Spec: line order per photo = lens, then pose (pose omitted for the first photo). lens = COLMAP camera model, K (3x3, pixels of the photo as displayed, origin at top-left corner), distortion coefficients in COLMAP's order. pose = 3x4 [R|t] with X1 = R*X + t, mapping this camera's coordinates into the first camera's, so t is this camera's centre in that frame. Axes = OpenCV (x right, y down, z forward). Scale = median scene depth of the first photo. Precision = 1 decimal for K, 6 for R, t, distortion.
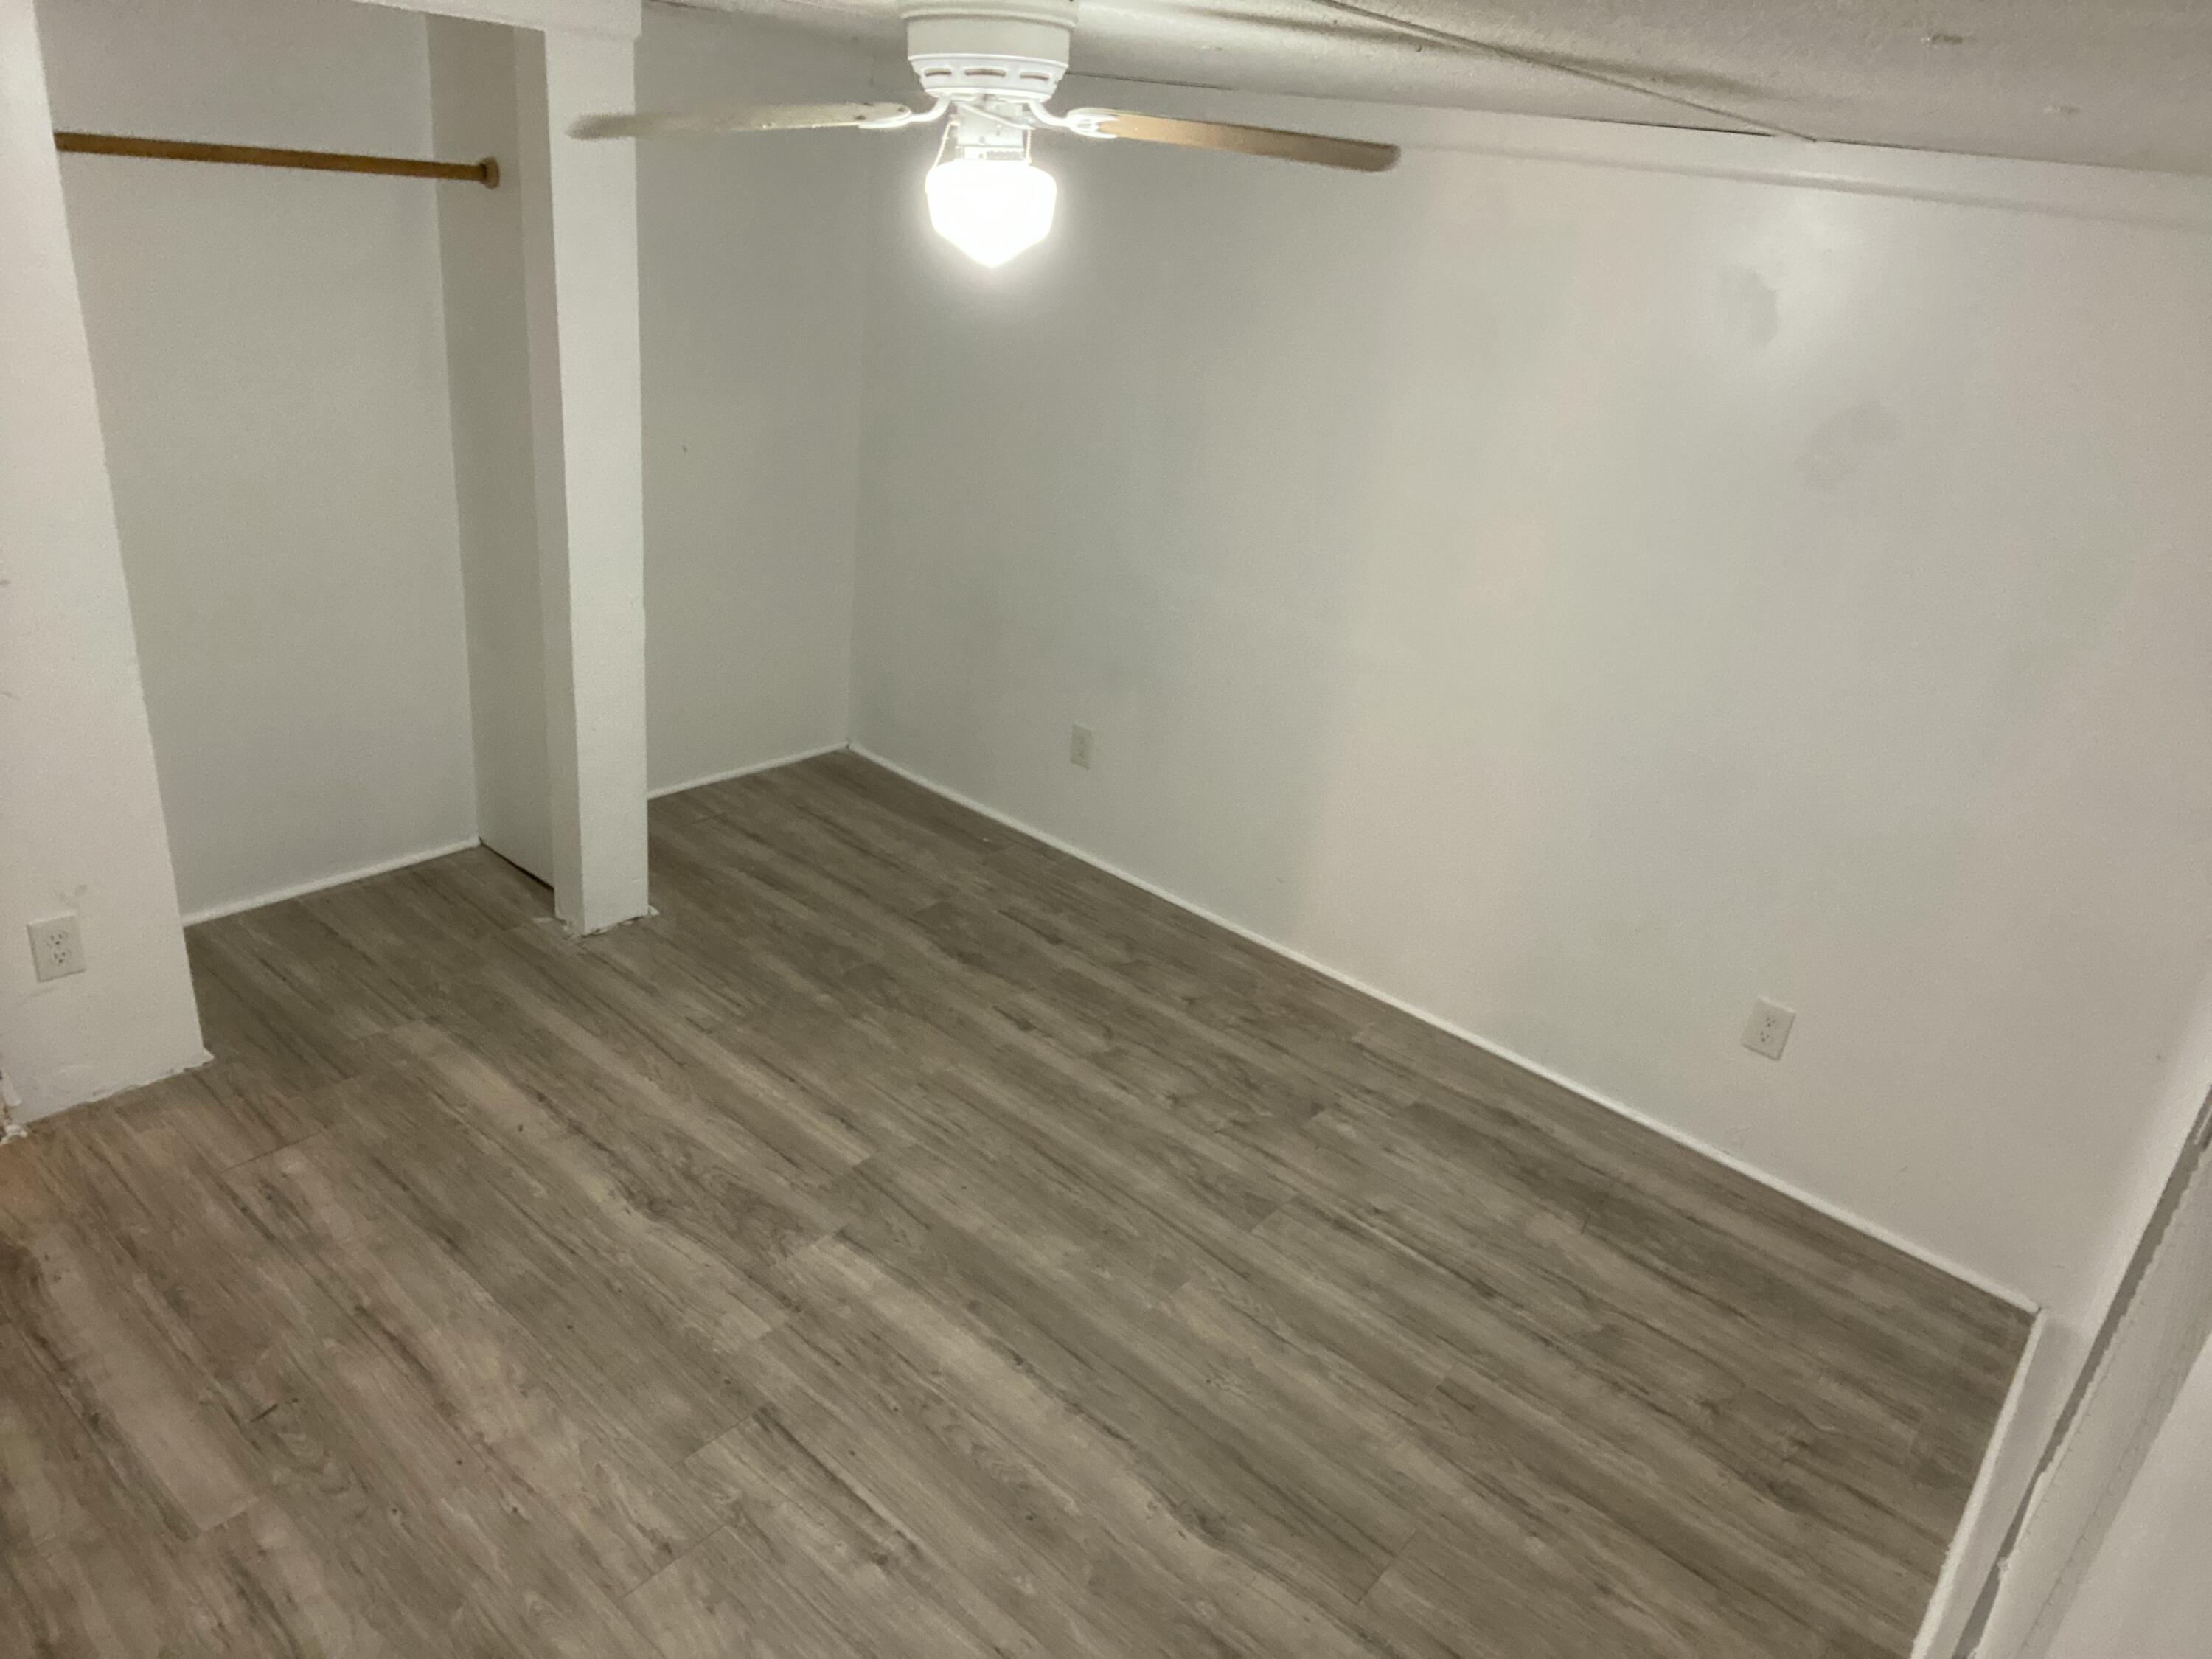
lens RADIAL K [[1499.0, 0, 1097.6], [0, 1499.0, 812.8], [0, 0, 1]] dist [0.070564, -0.056133]
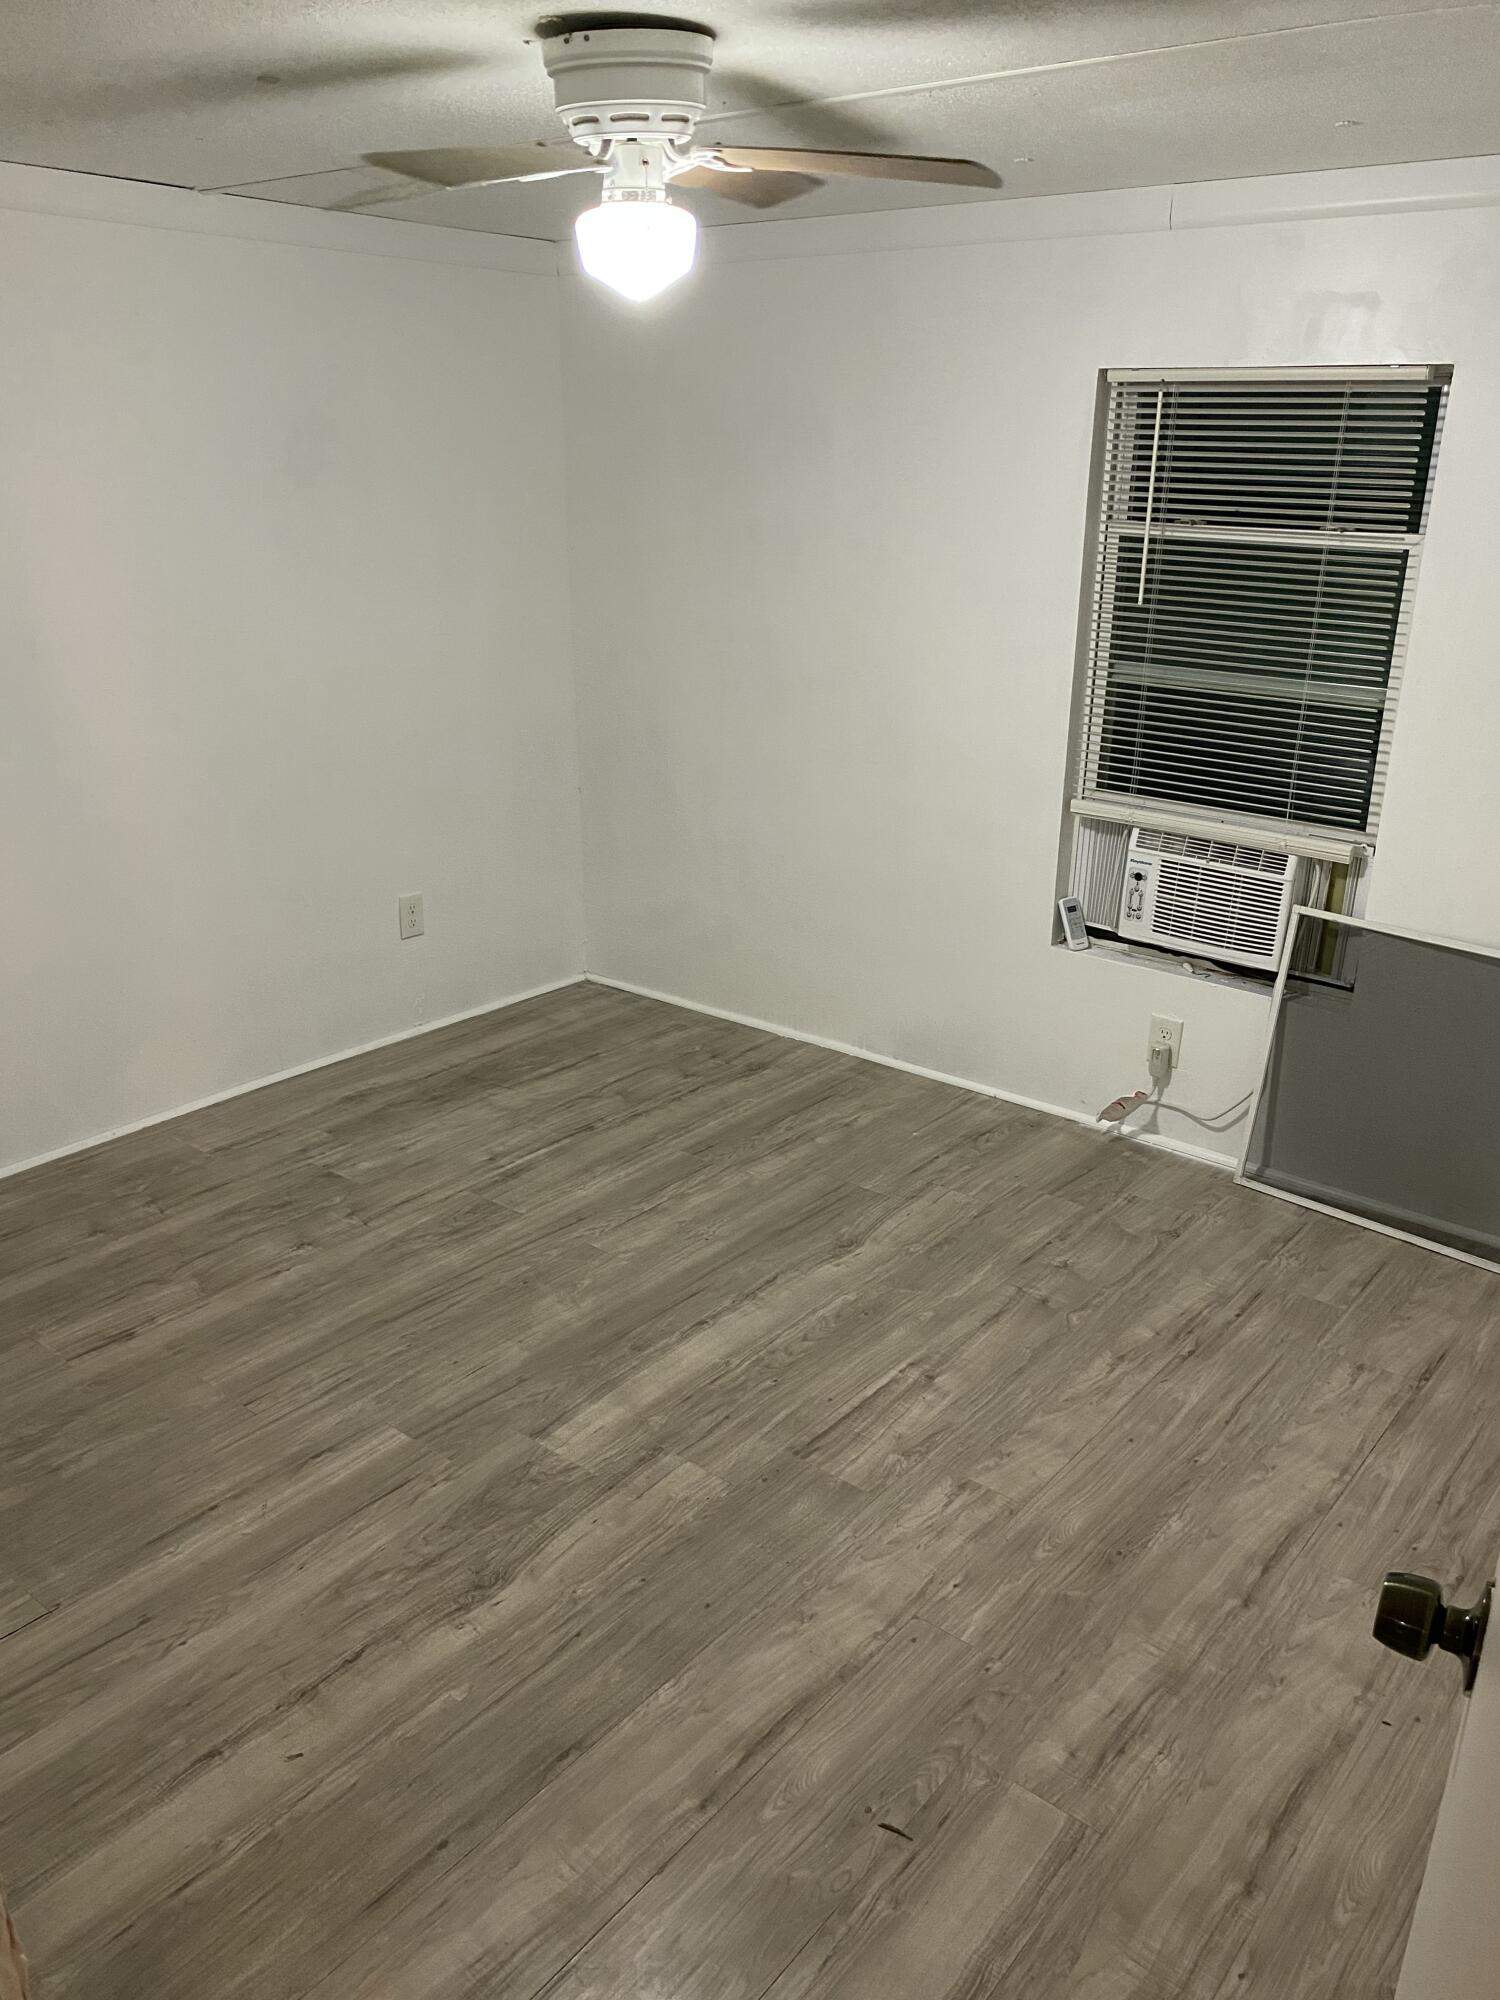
lens RADIAL K [[1516.4, 0, 746.7], [0, 1516.4, 1004.0], [0, 0, 1]] dist [0.037349, -0.038669]
pose [[-0.018625, -0.446140, 0.894769, -0.931860], [0.389107, 0.821138, 0.417526, -0.278233], [-0.921004, 0.355938, 0.158303, 0.701058]]
